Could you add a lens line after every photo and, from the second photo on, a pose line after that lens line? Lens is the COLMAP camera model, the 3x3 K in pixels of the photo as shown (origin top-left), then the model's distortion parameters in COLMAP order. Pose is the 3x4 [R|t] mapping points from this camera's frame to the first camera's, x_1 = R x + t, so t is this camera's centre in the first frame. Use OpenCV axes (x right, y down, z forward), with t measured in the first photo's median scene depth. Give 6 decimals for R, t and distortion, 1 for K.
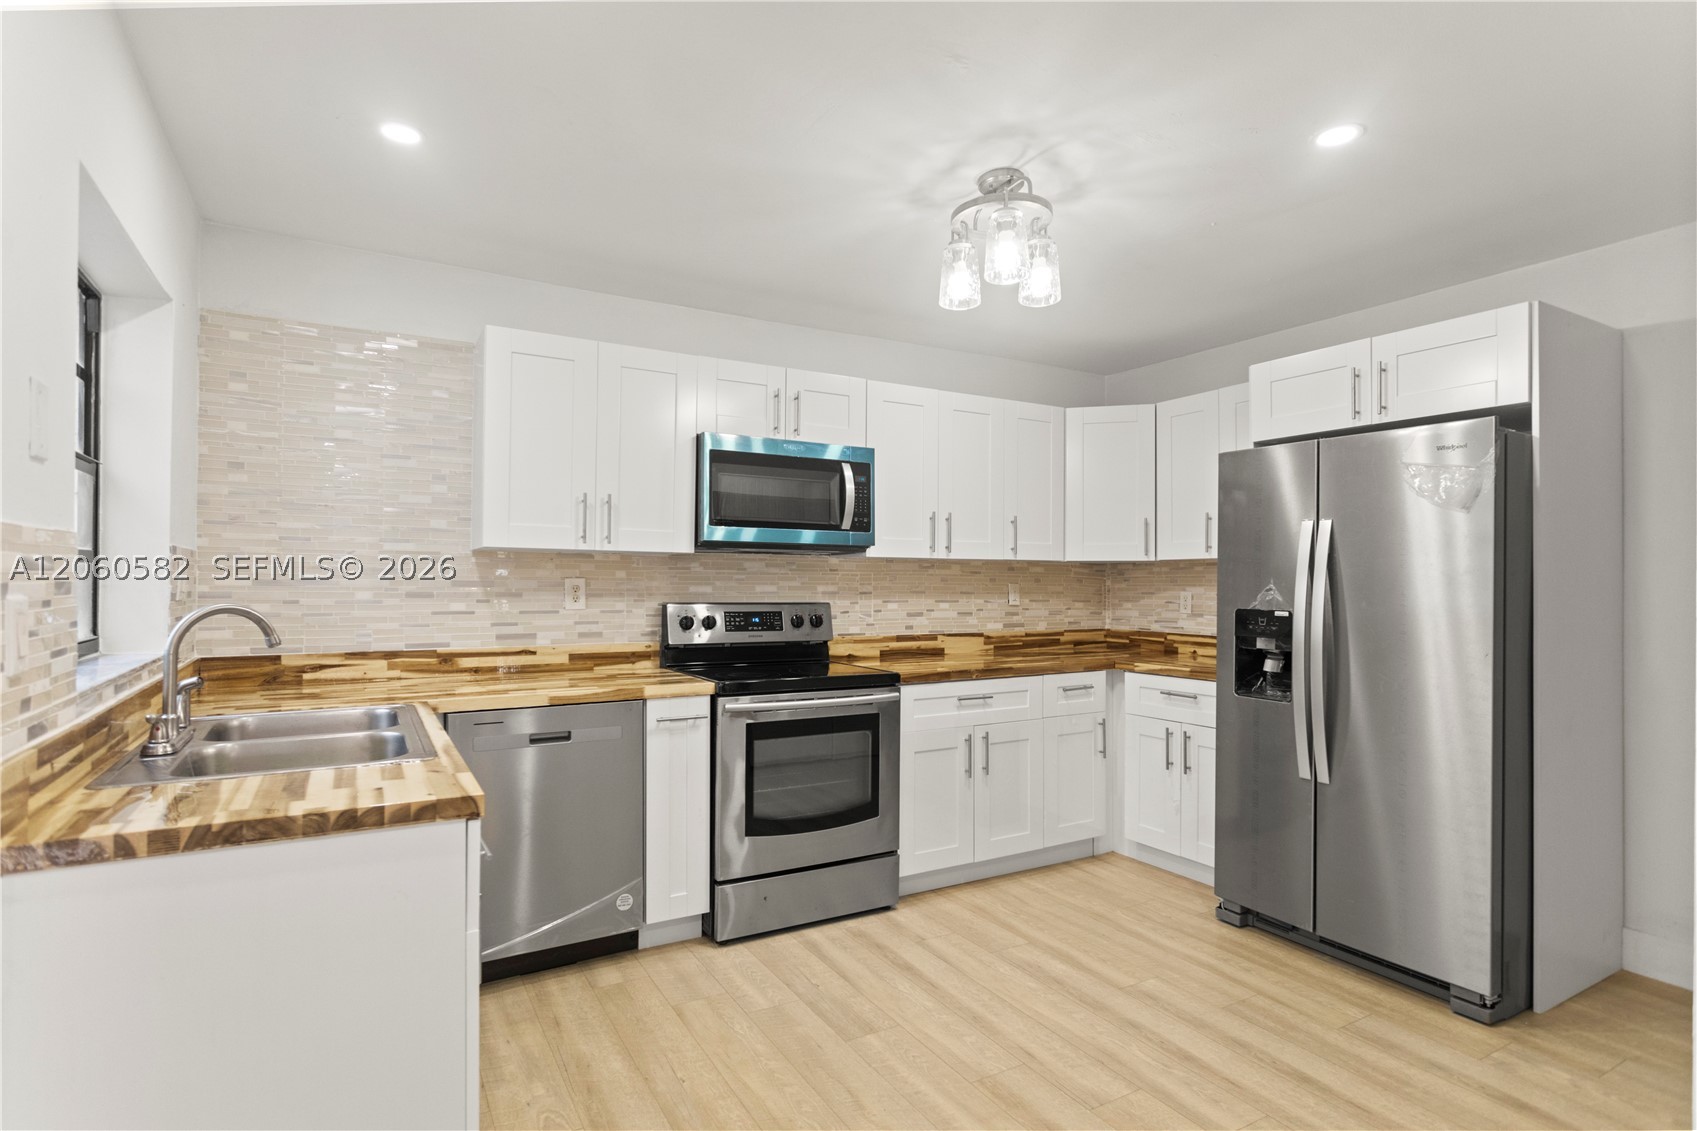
lens RADIAL K [[816.0, 0, 844.8], [0, 816.0, 575.5], [0, 0, 1]] dist [-0.001205, -0.000118]
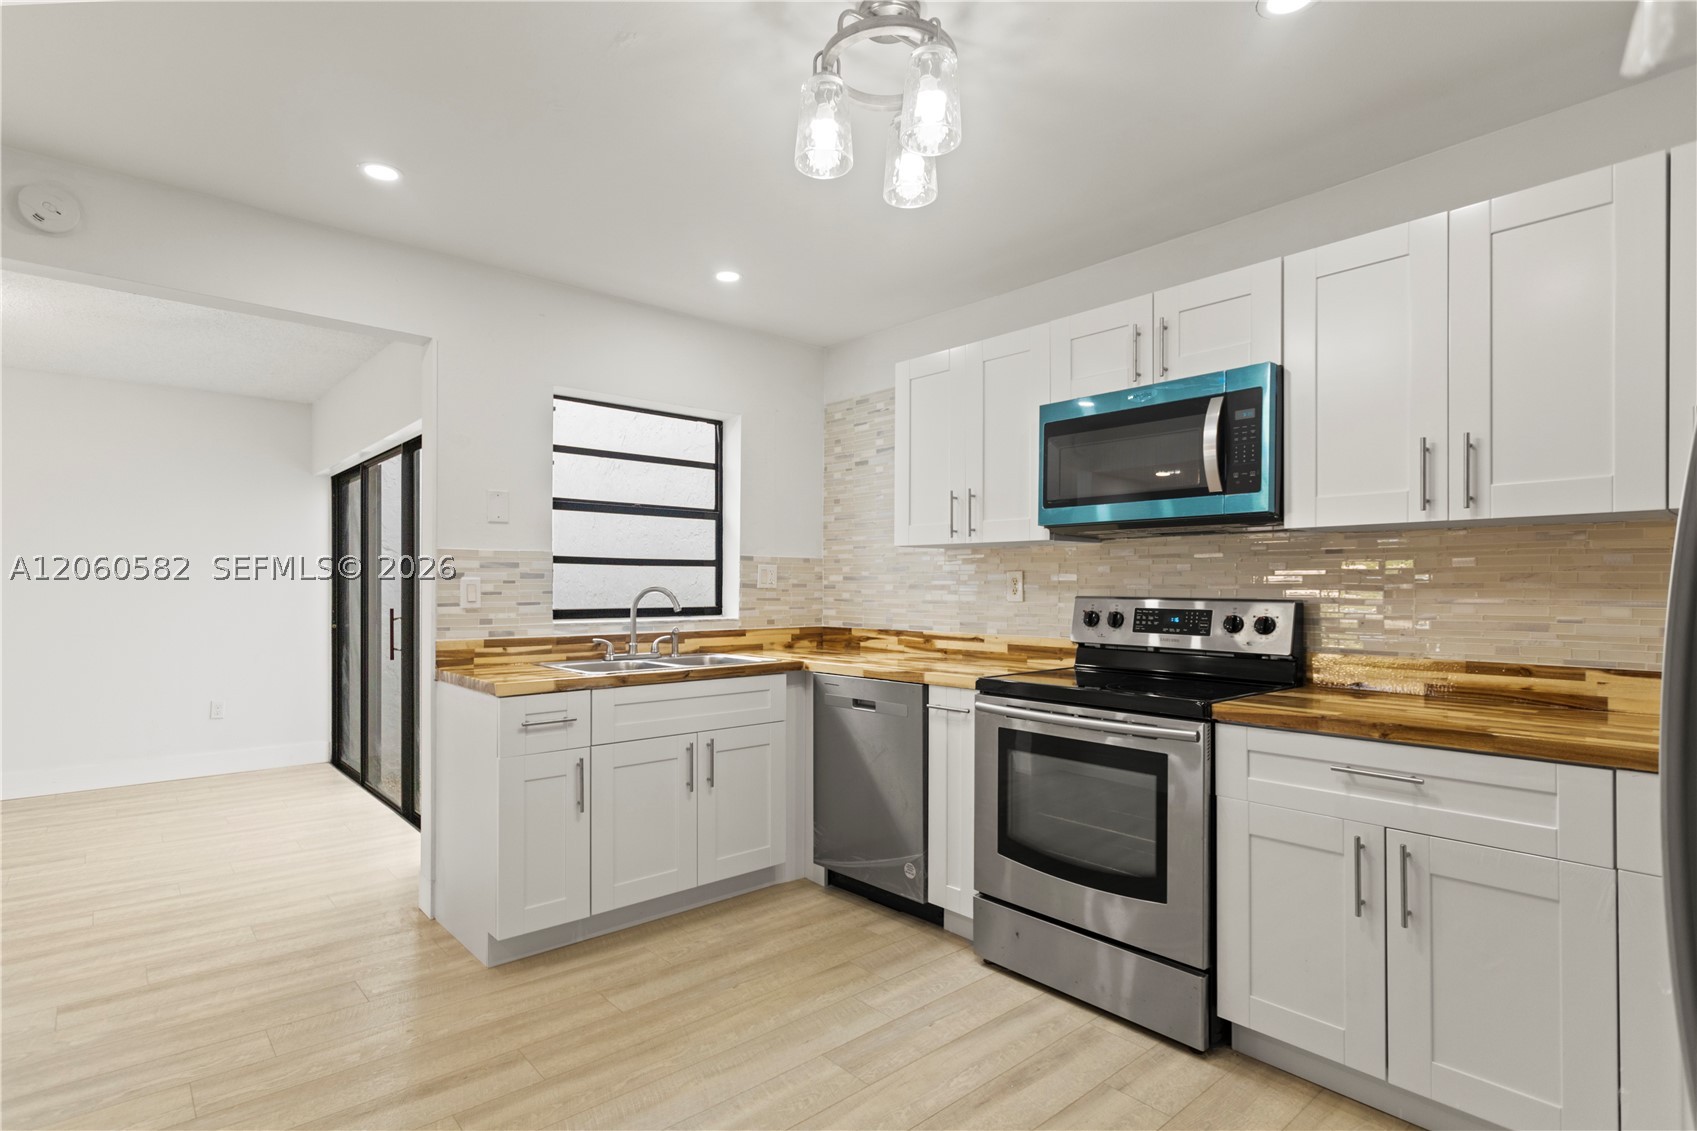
lens RADIAL K [[832.5, 0, 848.5], [0, 832.5, 583.9], [0, 0, 1]] dist [0.000208, -0.000083]
pose [[0.229183, -0.010021, -0.973332, 0.691478], [0.006746, 0.999939, -0.008706, 0.028866], [0.973360, -0.004570, 0.229237, 0.595975]]
